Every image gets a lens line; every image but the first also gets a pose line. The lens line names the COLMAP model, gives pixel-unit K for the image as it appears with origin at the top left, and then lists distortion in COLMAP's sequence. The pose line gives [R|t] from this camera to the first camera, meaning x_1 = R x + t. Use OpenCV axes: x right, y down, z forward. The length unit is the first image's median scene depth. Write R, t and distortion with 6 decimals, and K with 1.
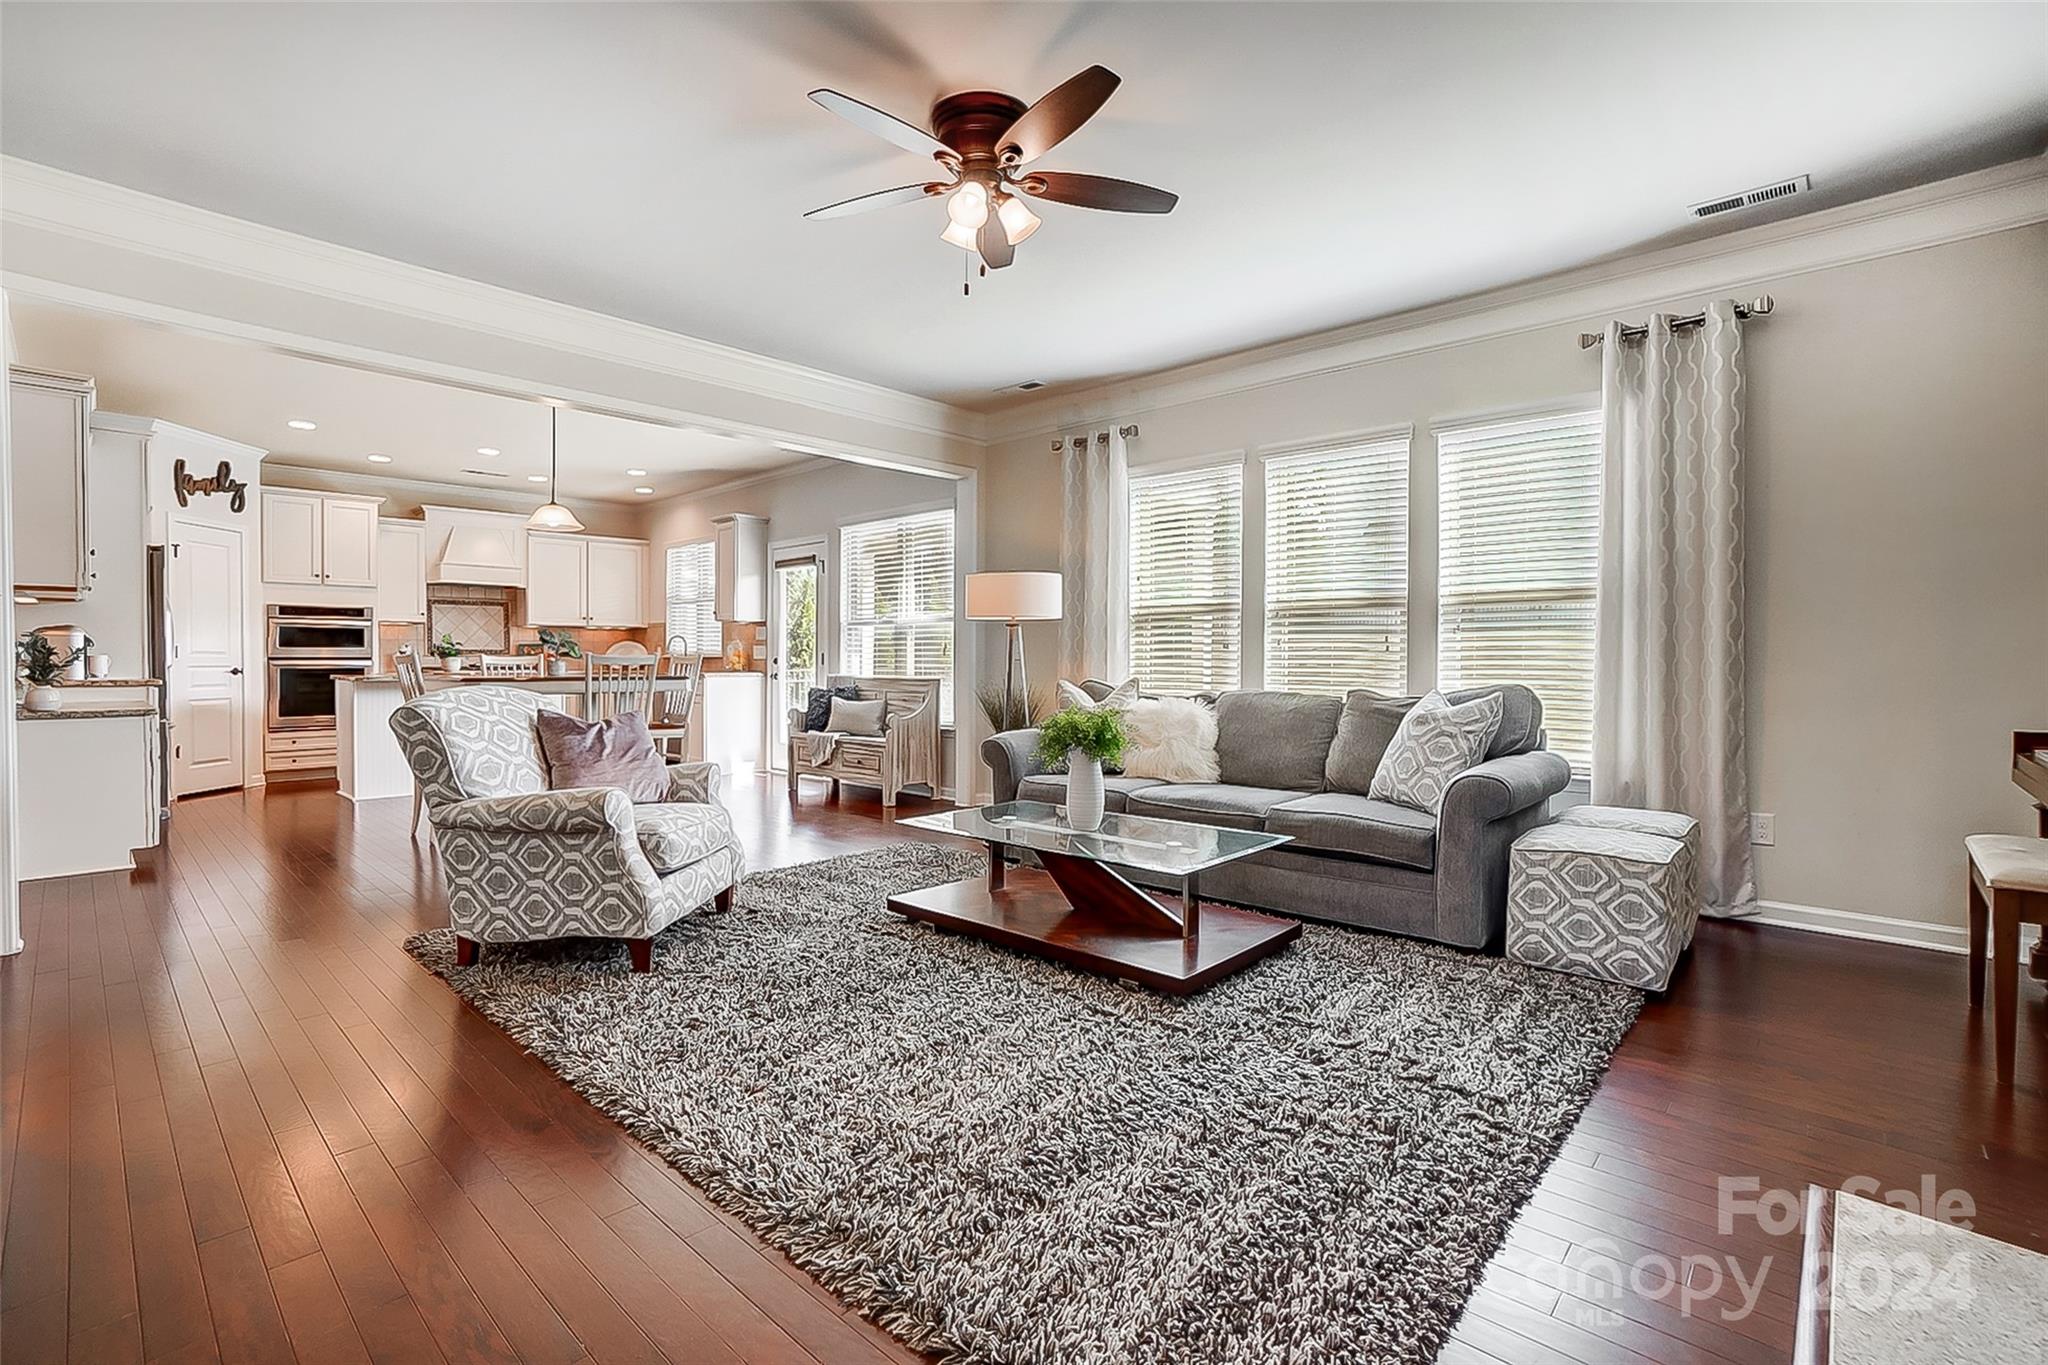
lens RADIAL K [[918.6, 0, 1014.3], [0, 918.6, 666.6], [0, 0, 1]] dist [-0.002578, -0.000039]
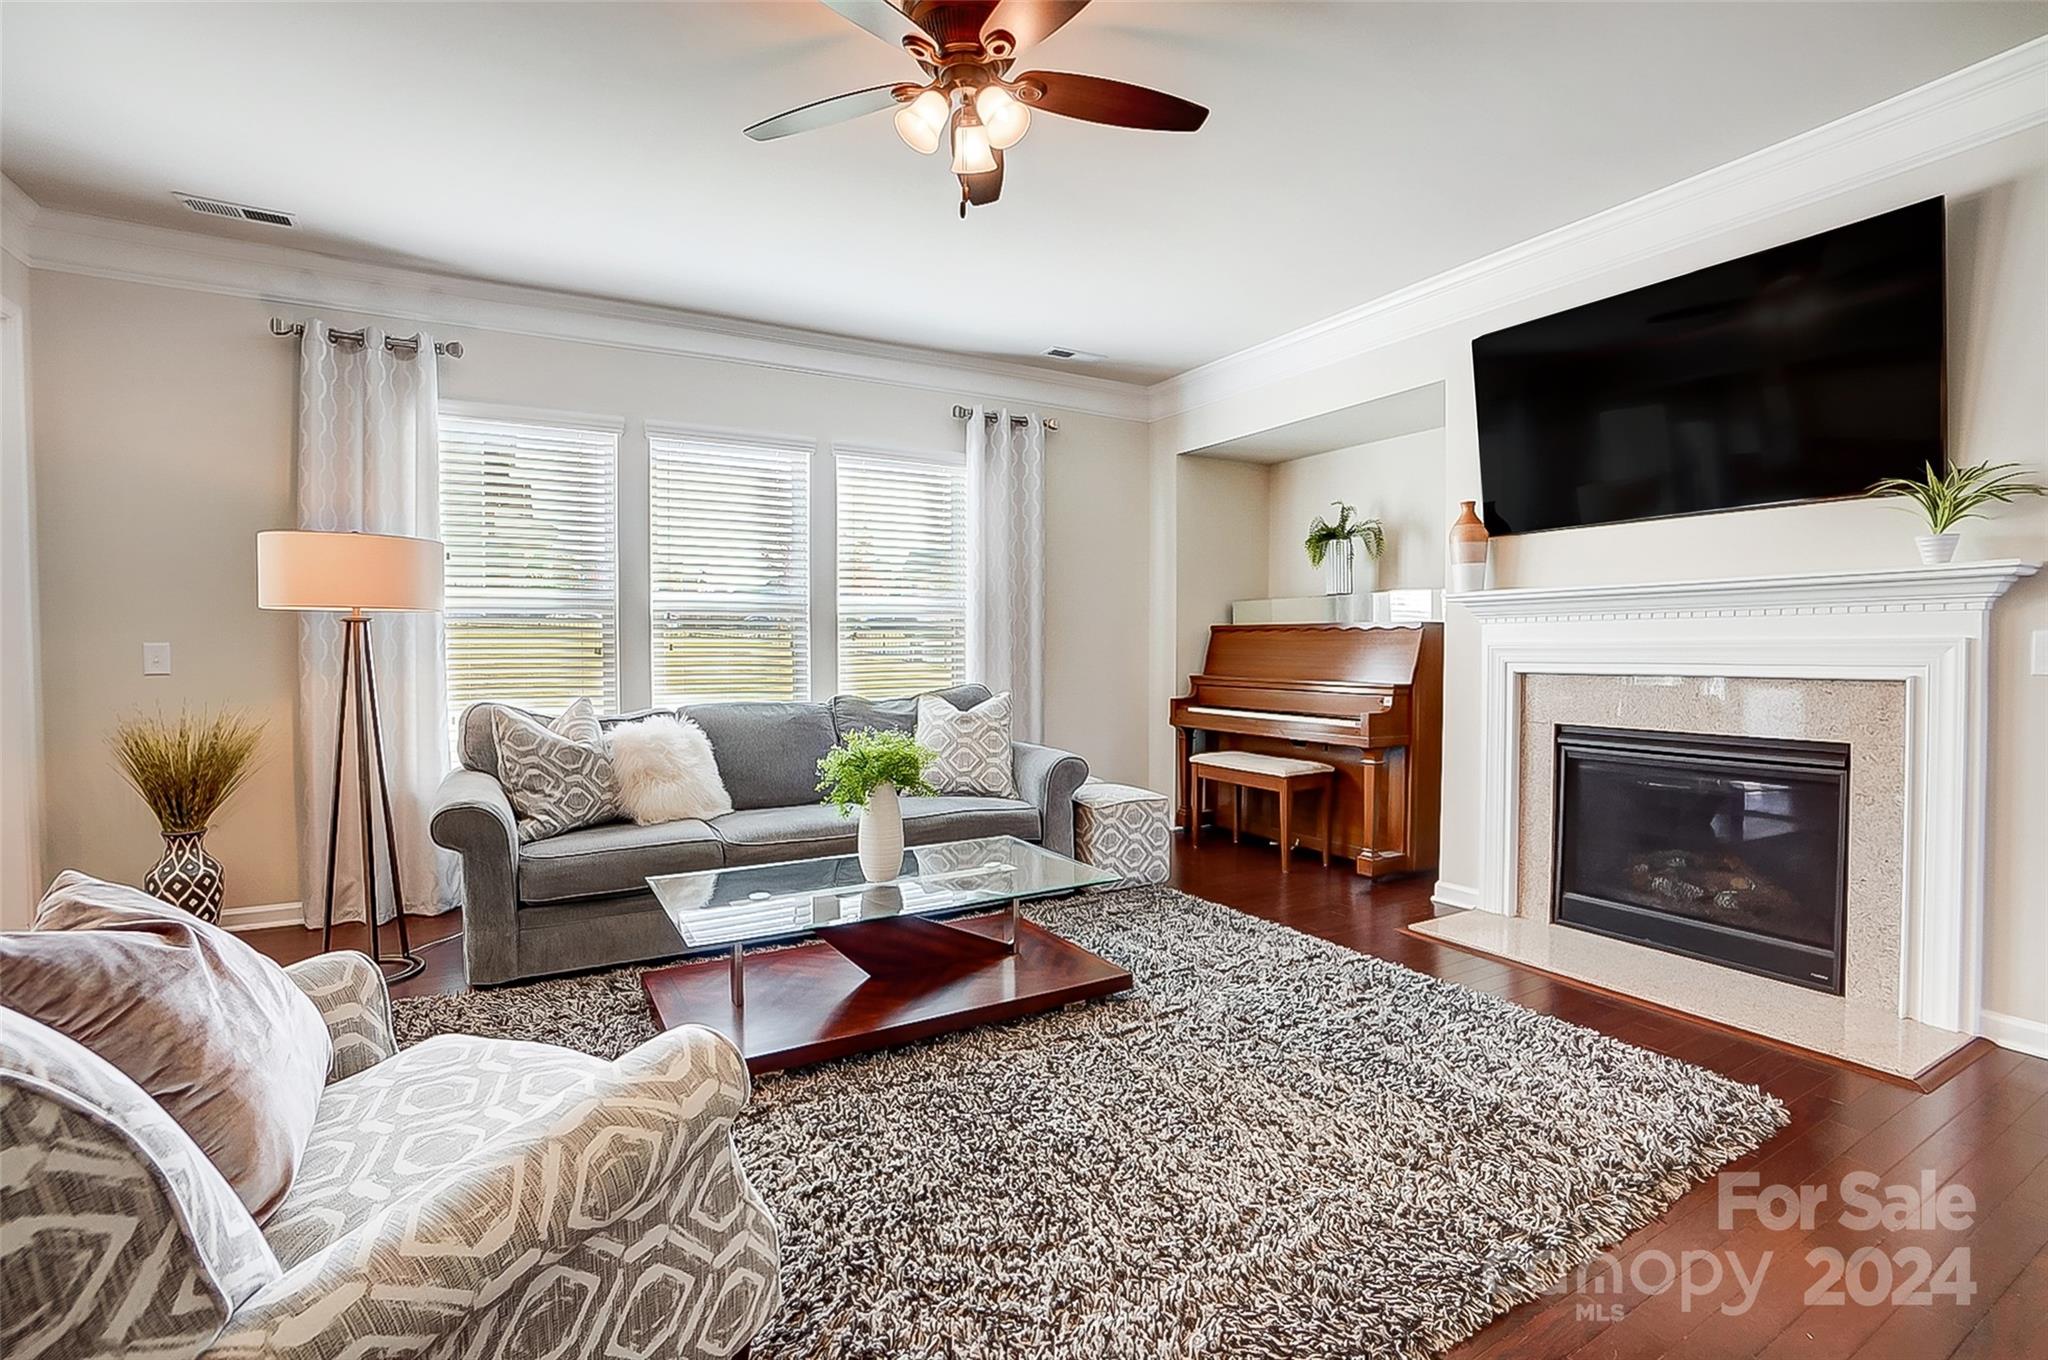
lens RADIAL K [[917.4, 0, 968.5], [0, 917.4, 678.0], [0, 0, 1]] dist [-0.044350, -0.000329]
pose [[0.326935, -0.032622, 0.944484, -0.294201], [0.013115, 0.999464, 0.029981, -0.012251], [-0.944956, 0.002585, 0.327188, 0.288543]]
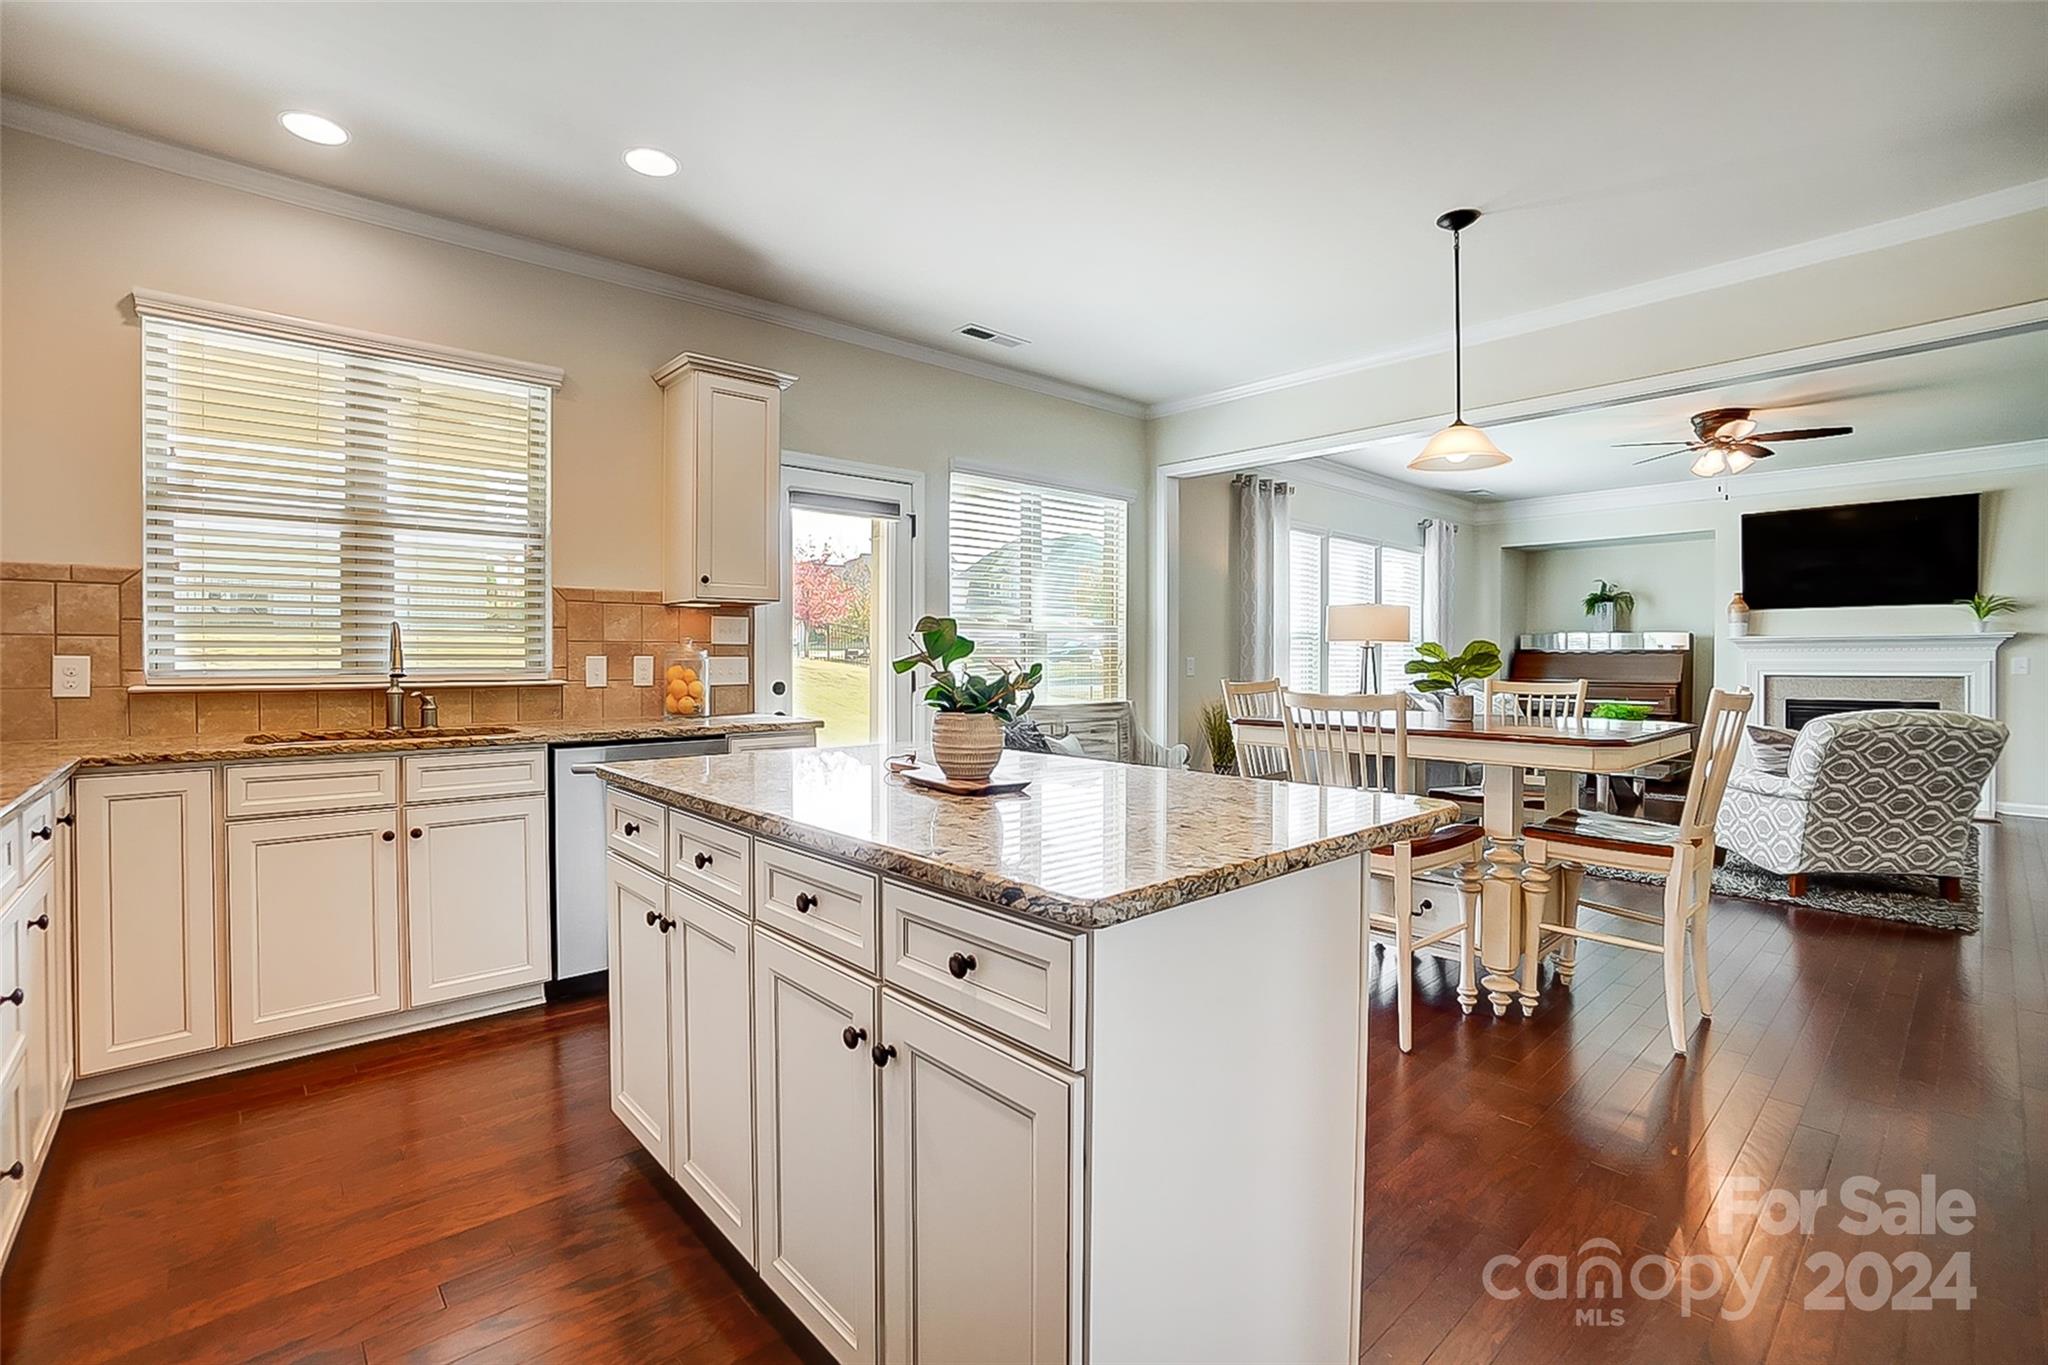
lens RADIAL K [[917.4, 0, 1024.0], [0, 917.4, 682.5], [0, 0, 1]] dist [-0.023651, 0.000498]
pose [[0.084980, -0.024173, 0.996089, -0.809736], [0.010428, 0.999672, 0.023371, -0.021171], [-0.996328, 0.008401, 0.085204, 0.893240]]
